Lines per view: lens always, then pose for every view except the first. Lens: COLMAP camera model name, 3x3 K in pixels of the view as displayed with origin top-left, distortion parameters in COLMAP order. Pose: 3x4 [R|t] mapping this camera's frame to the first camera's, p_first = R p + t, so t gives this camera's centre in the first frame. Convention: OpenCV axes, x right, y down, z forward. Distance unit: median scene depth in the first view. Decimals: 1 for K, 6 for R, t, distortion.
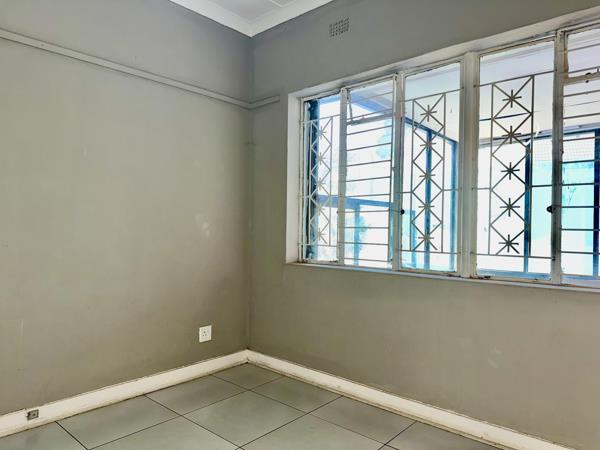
lens RADIAL K [[423.6, 0, 300.0], [0, 423.6, 225.0], [0, 0, 1]] dist [0.064704, -0.072281]
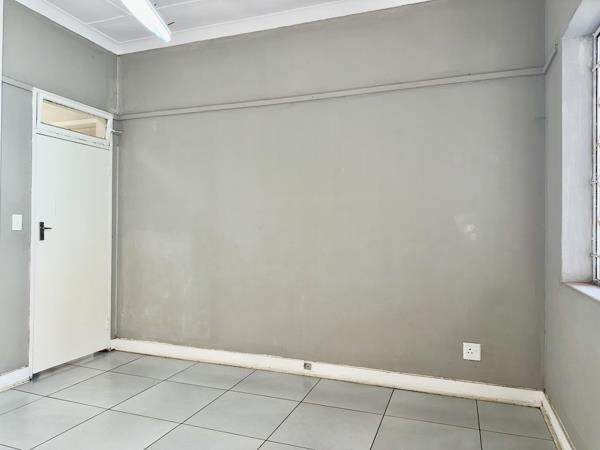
lens RADIAL K [[423.6, 0, 300.0], [0, 423.6, 225.0], [0, 0, 1]] dist [0.064704, -0.072281]
pose [[0.362847, -0.017797, -0.931679, 0.490239], [0.004142, 0.999839, -0.017486, 0.009385], [0.931840, 0.002485, 0.362862, 0.361128]]
